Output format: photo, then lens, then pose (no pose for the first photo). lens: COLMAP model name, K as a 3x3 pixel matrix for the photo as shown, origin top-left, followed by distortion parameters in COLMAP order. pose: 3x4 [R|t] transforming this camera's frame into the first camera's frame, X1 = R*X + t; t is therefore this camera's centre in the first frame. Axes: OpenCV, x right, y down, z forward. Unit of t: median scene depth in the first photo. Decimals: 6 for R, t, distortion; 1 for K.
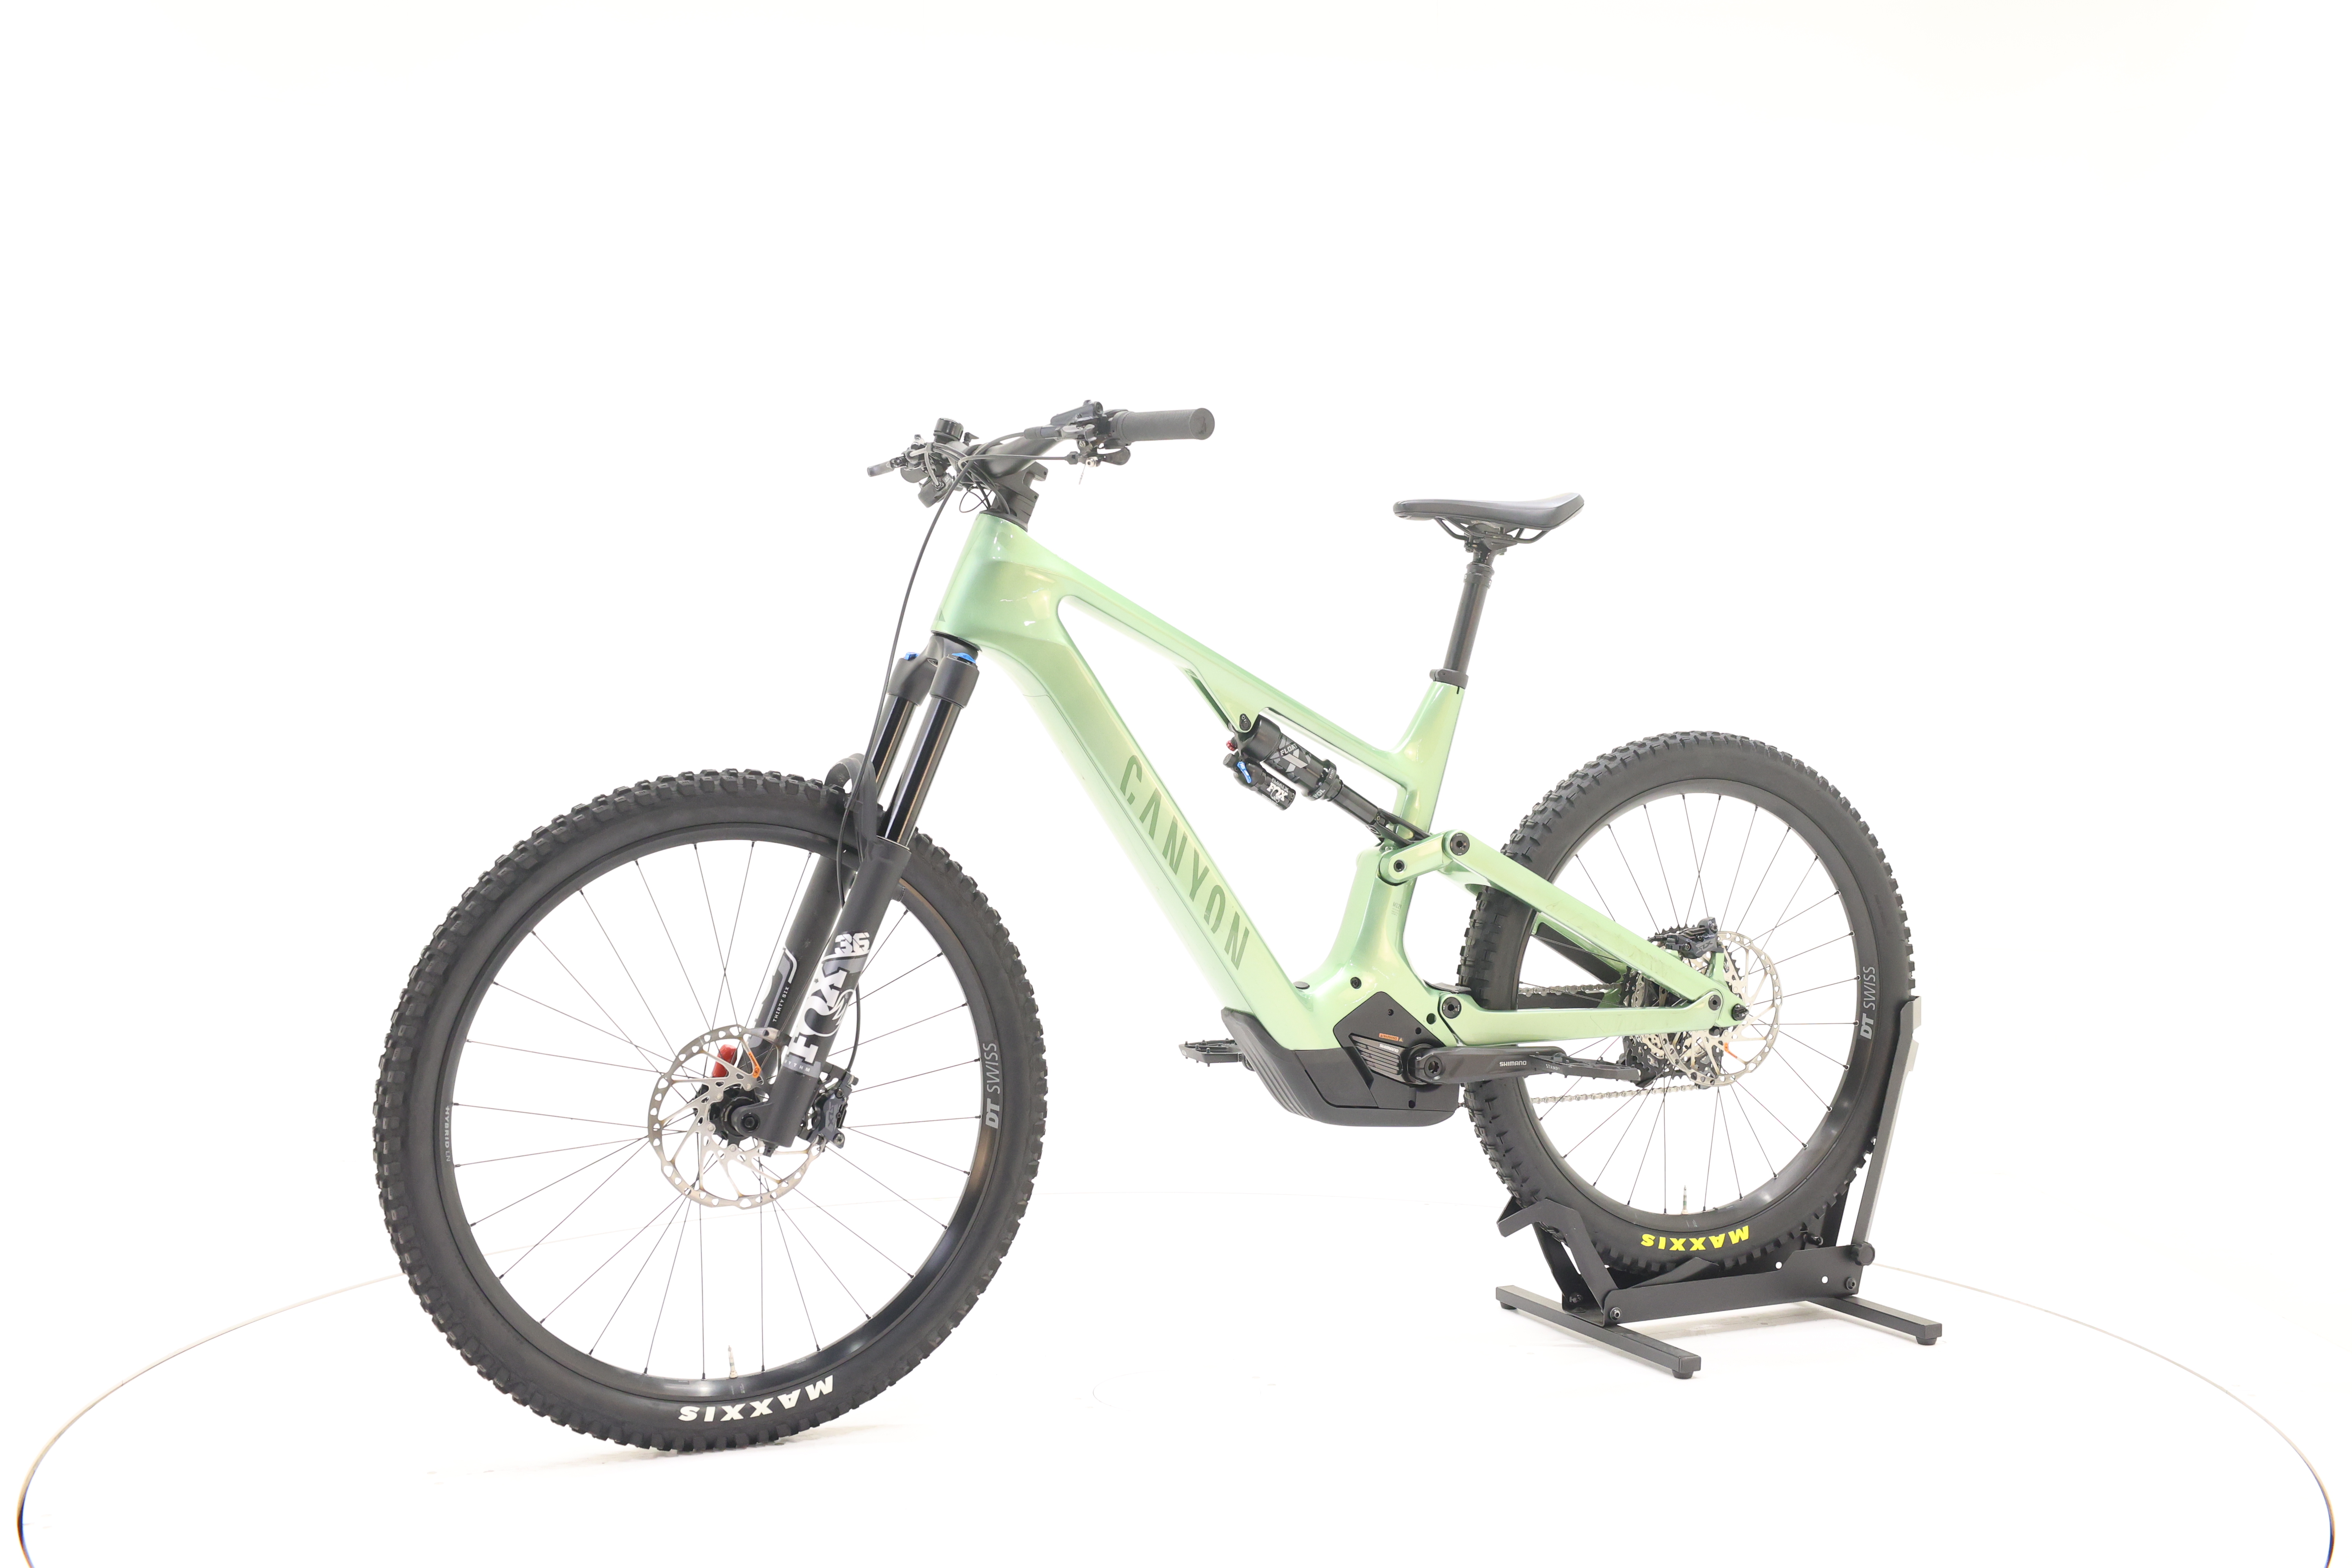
lens RADIAL K [[2500.9, 0, 1171.5], [0, 2500.9, 799.1], [0, 0, 1]] dist [-0.013157, 0.000000]
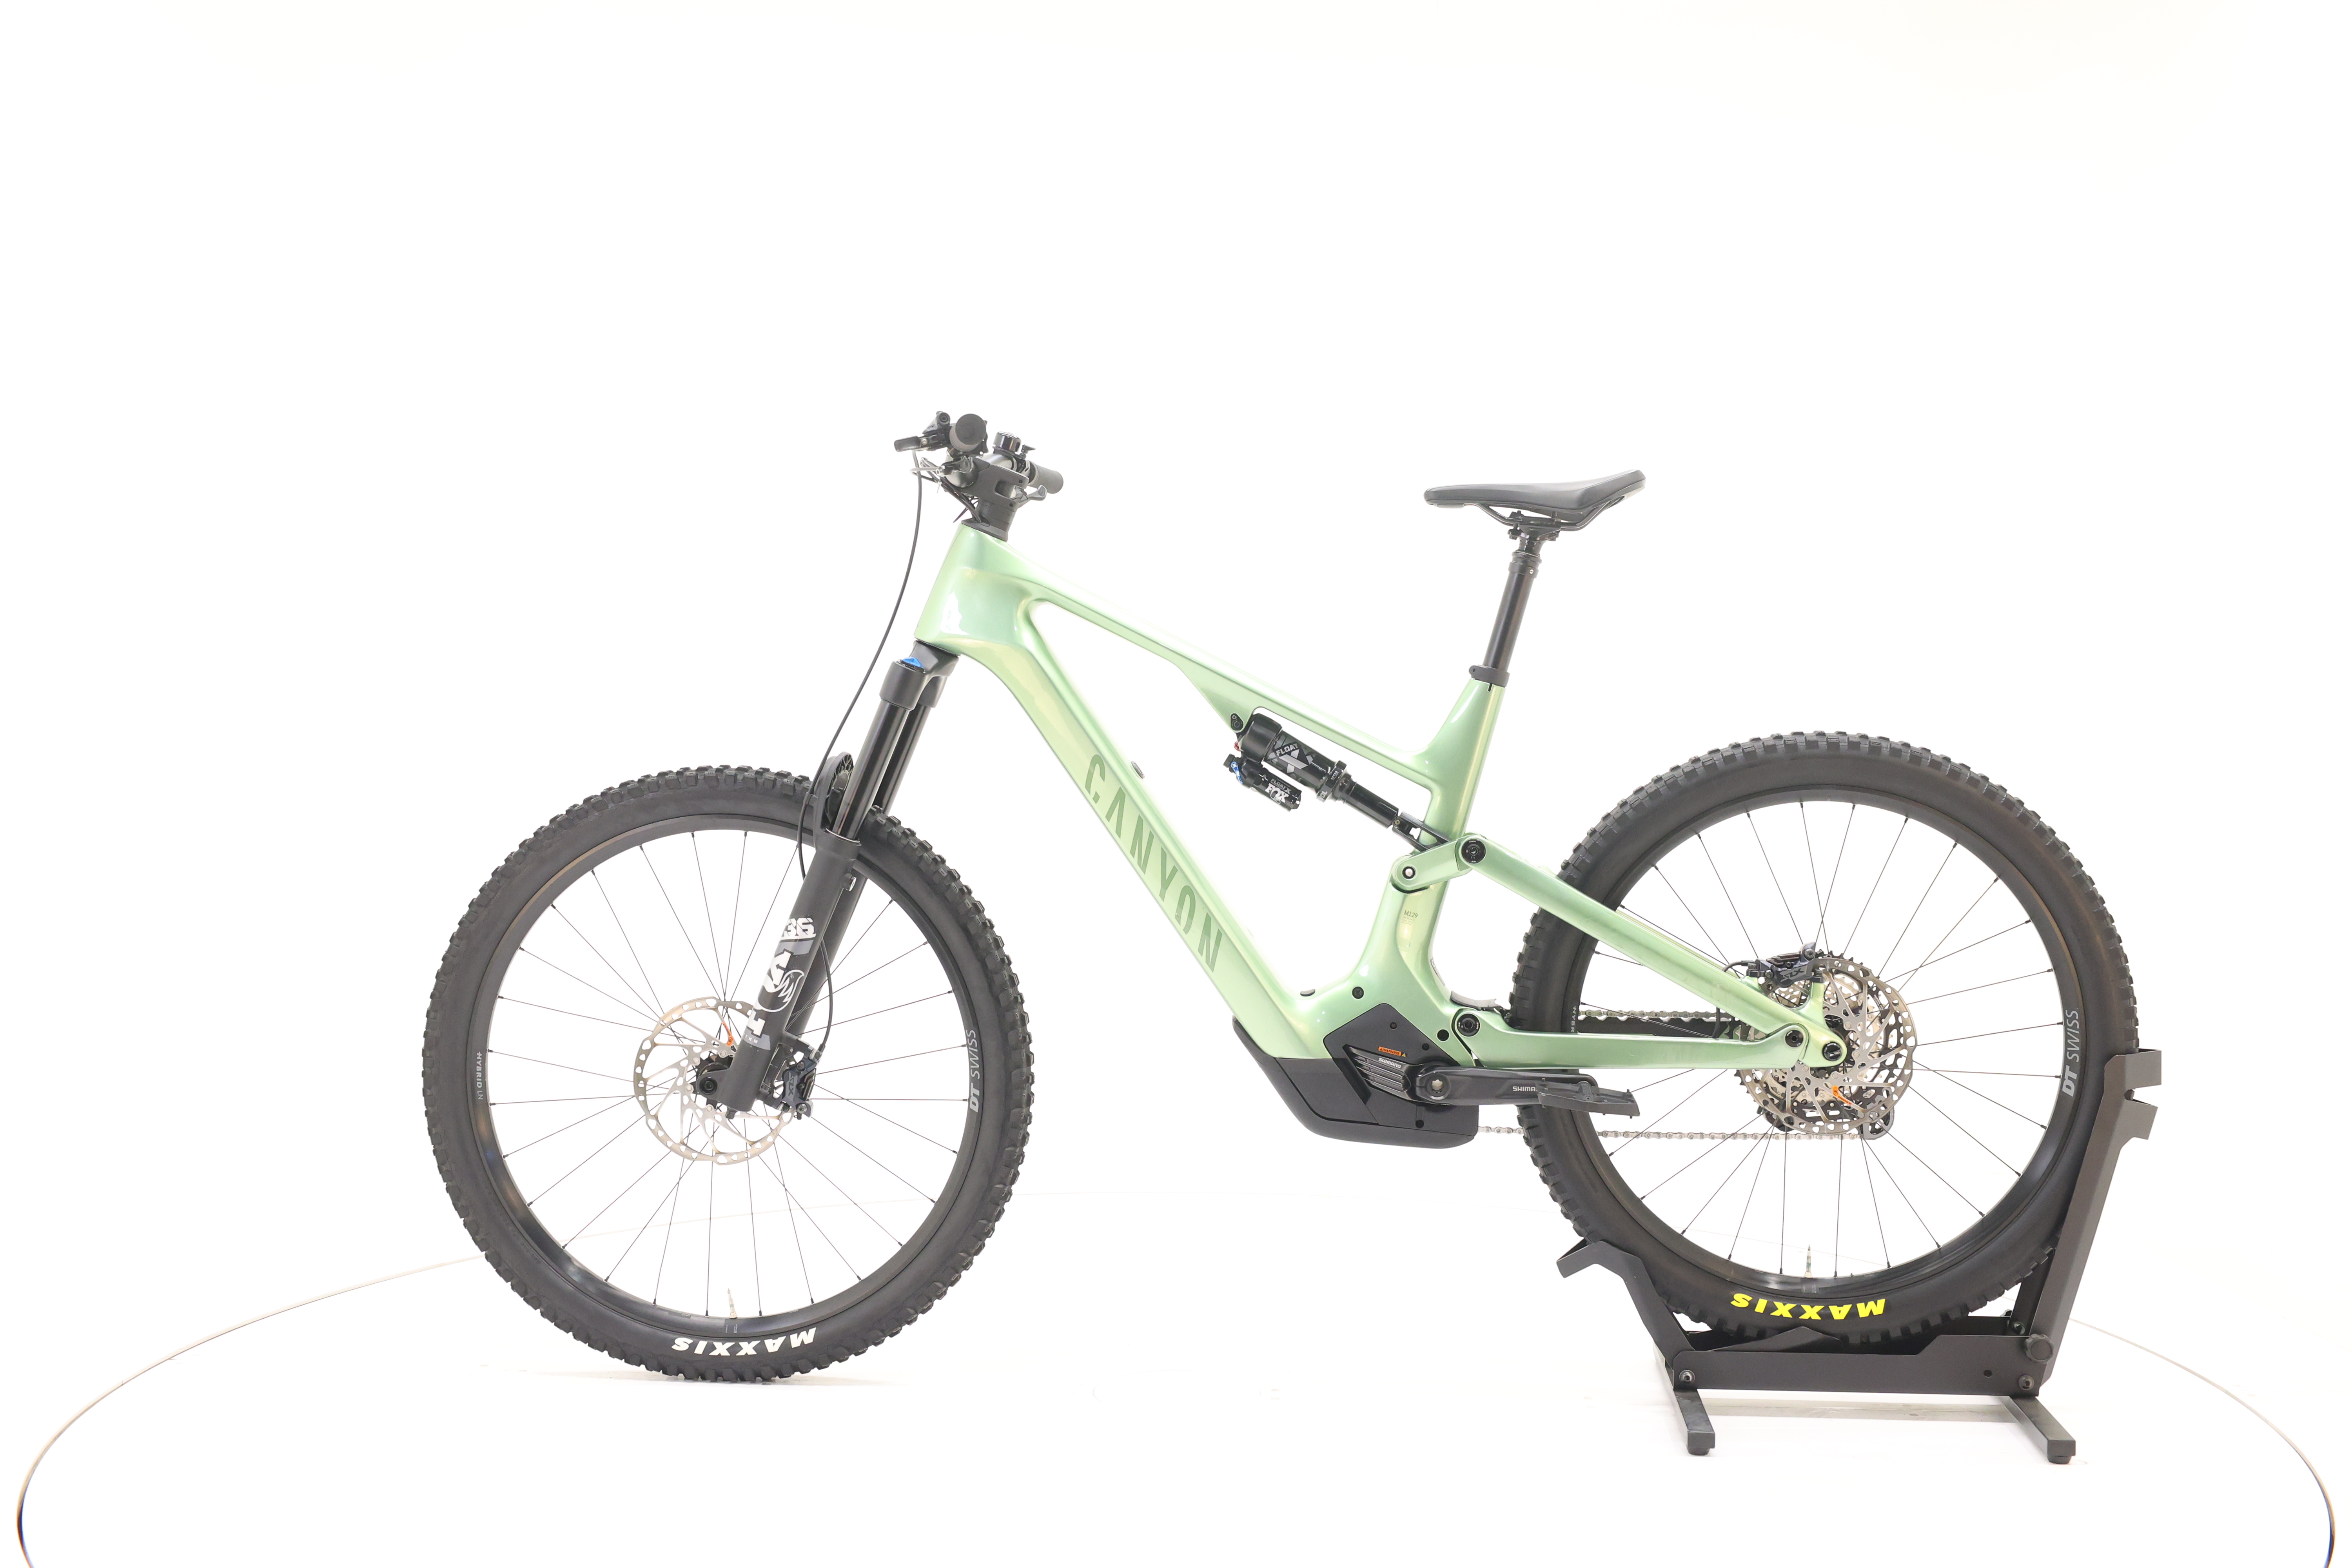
lens RADIAL K [[2500.9, 0, 1172.3], [0, 2500.9, 776.3], [0, 0, 1]] dist [-0.013157, 0.000000]
pose [[0.861139, 0.009187, -0.508286, 0.501045], [-0.013258, 0.999902, -0.004388, -0.004618], [0.508196, 0.010518, 0.861177, 0.134389]]
